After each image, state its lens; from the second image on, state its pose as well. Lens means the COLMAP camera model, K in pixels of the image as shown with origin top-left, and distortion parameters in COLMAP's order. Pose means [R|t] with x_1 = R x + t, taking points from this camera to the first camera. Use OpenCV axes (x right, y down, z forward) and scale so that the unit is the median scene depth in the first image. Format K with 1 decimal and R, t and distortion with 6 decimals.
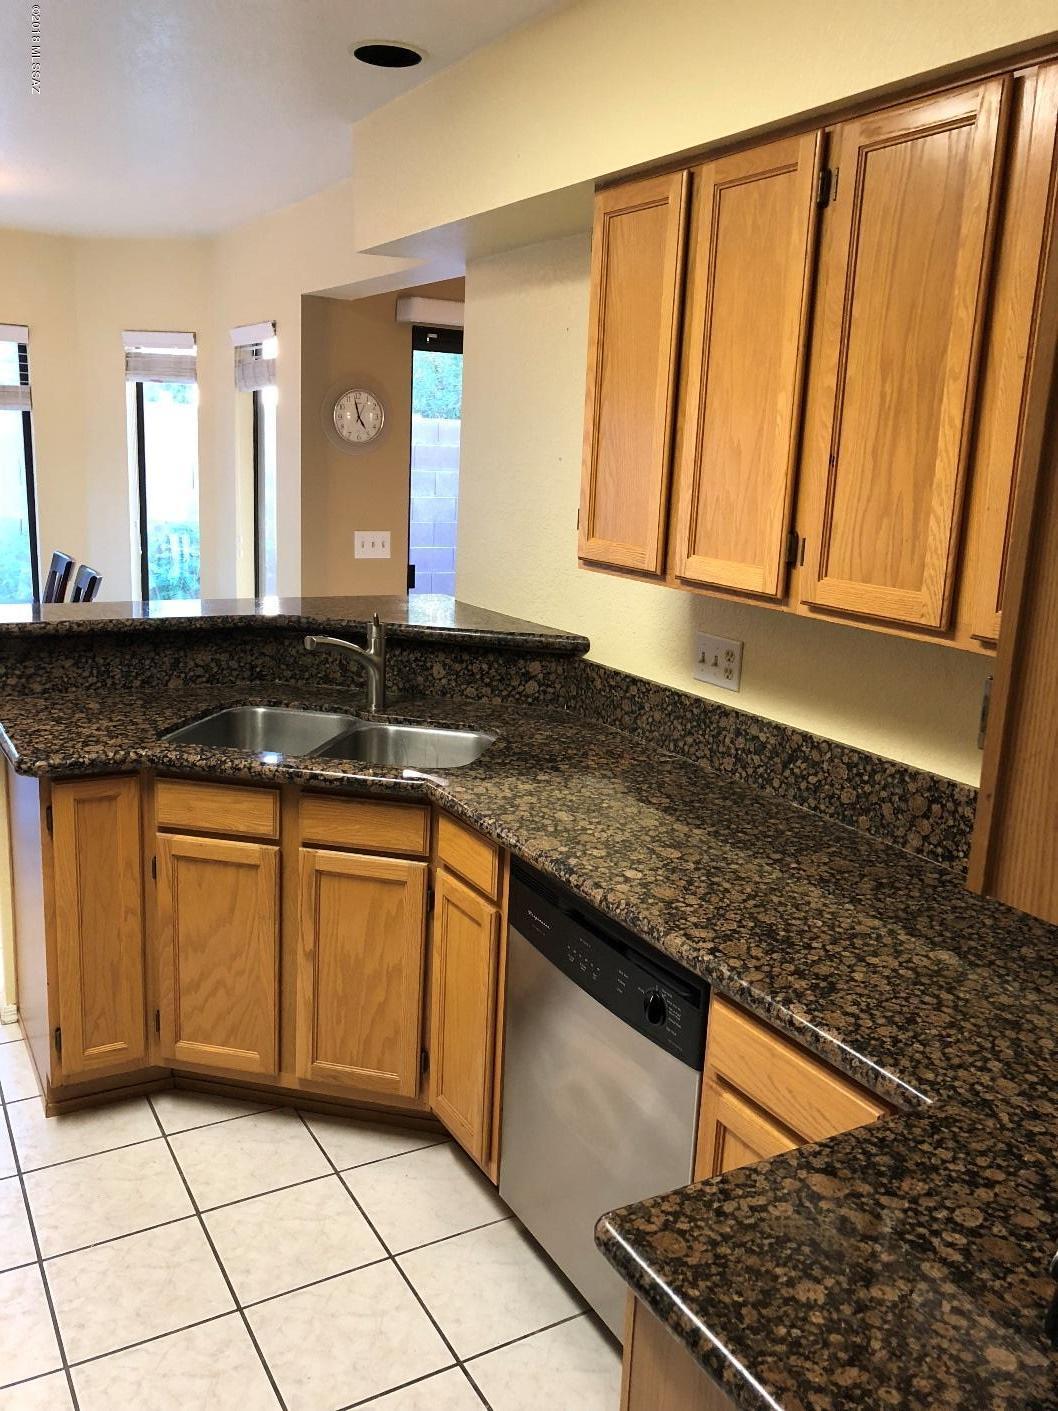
lens RADIAL K [[1151.6, 0, 532.4], [0, 1151.6, 702.9], [0, 0, 1]] dist [0.031515, -0.037636]
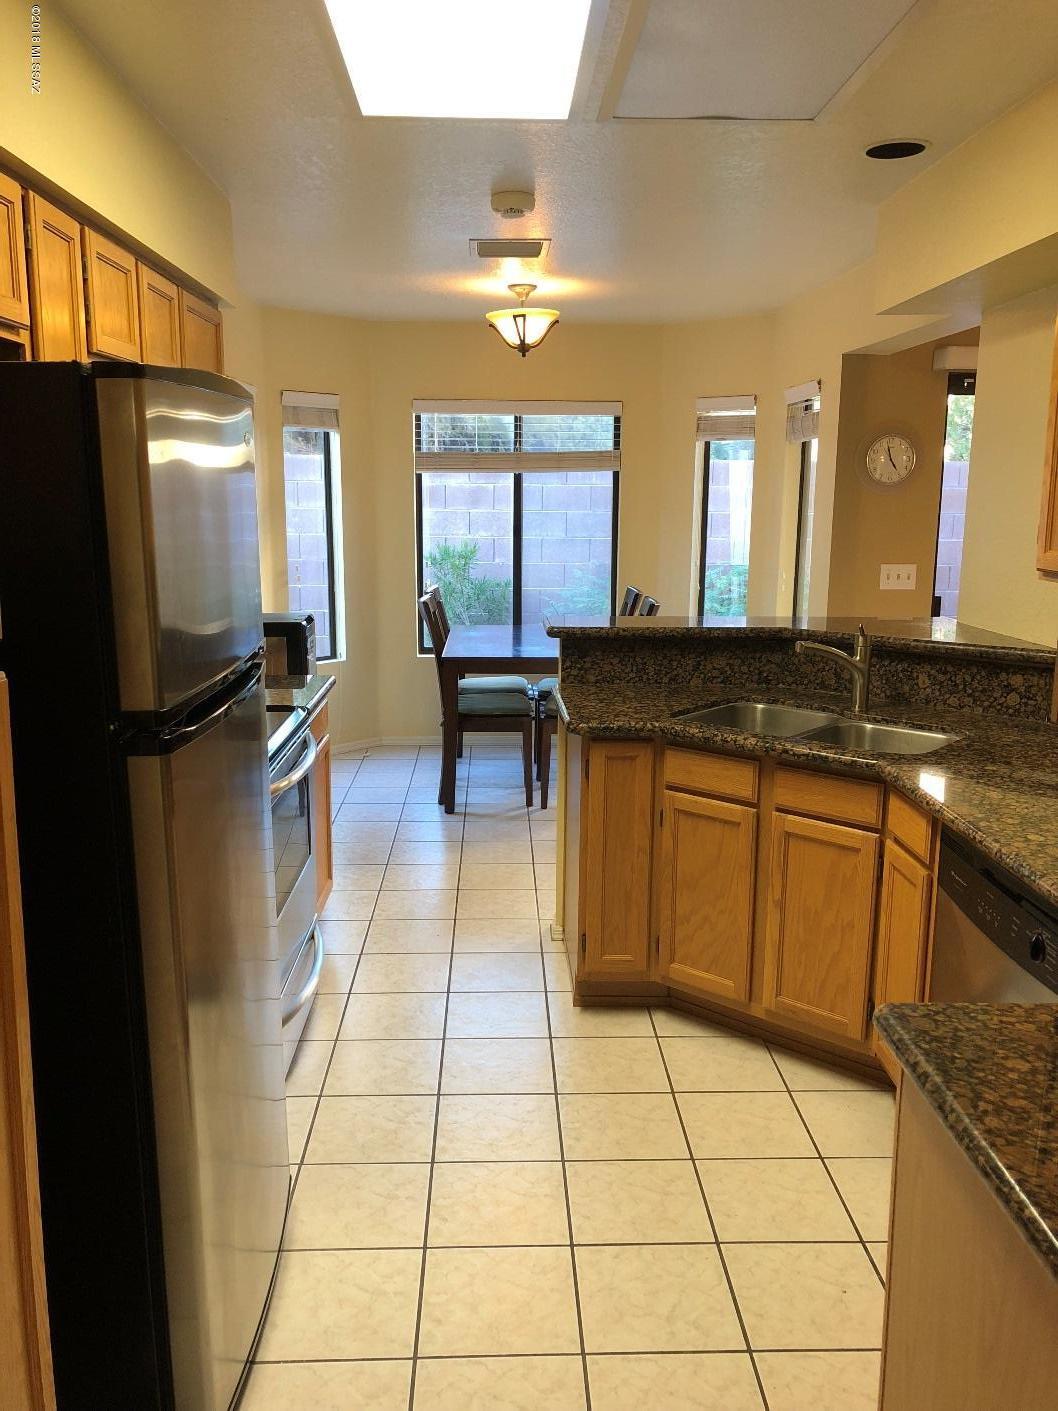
lens RADIAL K [[1155.4, 0, 529.0], [0, 1155.4, 705.5], [0, 0, 1]] dist [0.046868, -0.058126]
pose [[0.879292, 0.049854, -0.473668, 0.139562], [-0.070976, 0.997118, -0.026809, 0.064037], [0.470966, 0.057192, 0.880296, -0.190850]]
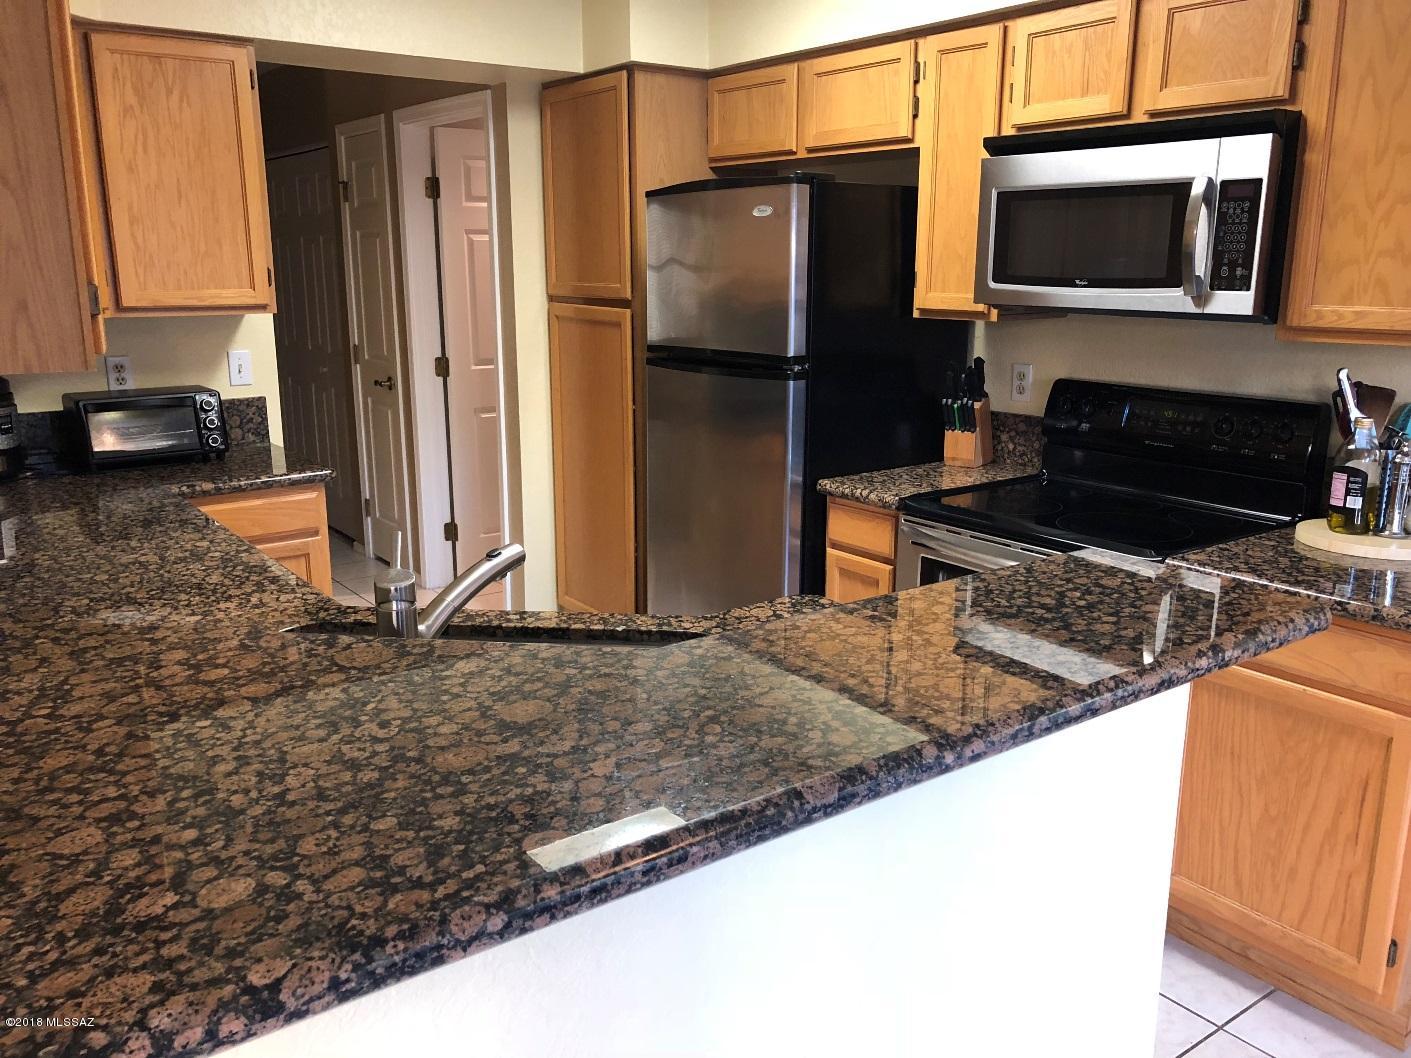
lens RADIAL K [[1151.6, 0, 709.7], [0, 1151.6, 532.8], [0, 0, 1]] dist [0.031515, -0.037636]
pose [[-0.992172, -0.015762, -0.123876, -0.238795], [-0.068223, 0.899287, 0.432005, -0.349029], [0.104591, 0.437074, -0.893323, 1.669723]]
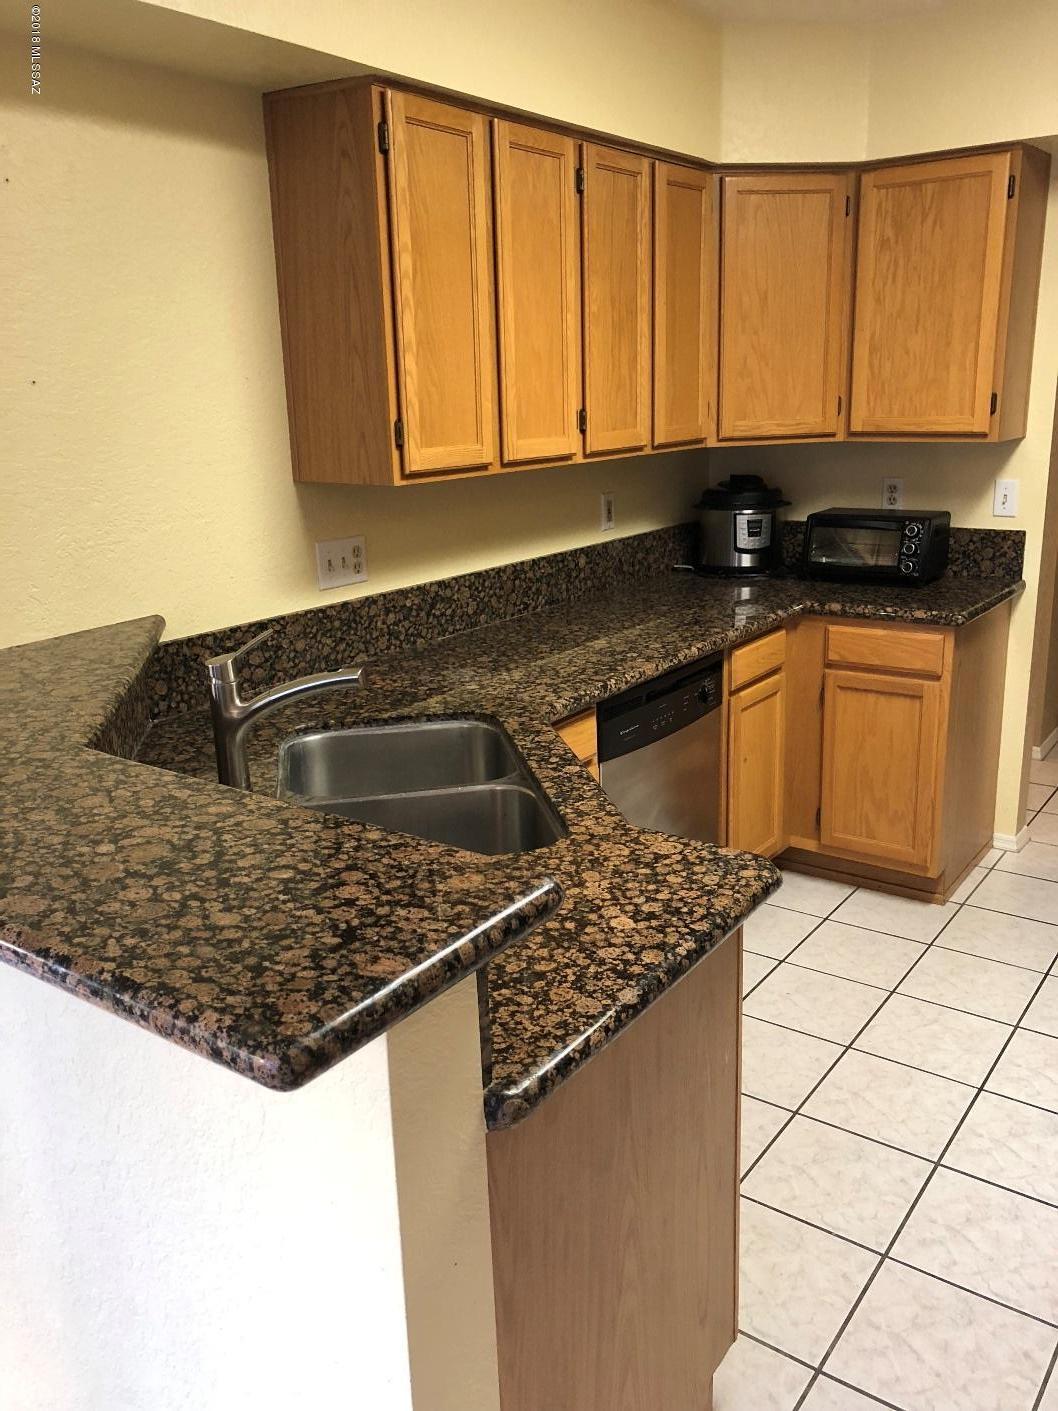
lens RADIAL K [[1151.6, 0, 532.4], [0, 1151.6, 702.9], [0, 0, 1]] dist [0.031515, -0.037636]
pose [[-0.407867, -0.274593, 0.870772, -0.873276], [0.207587, 0.900839, 0.381308, -0.289722], [-0.889130, 0.336284, -0.310420, 1.227092]]
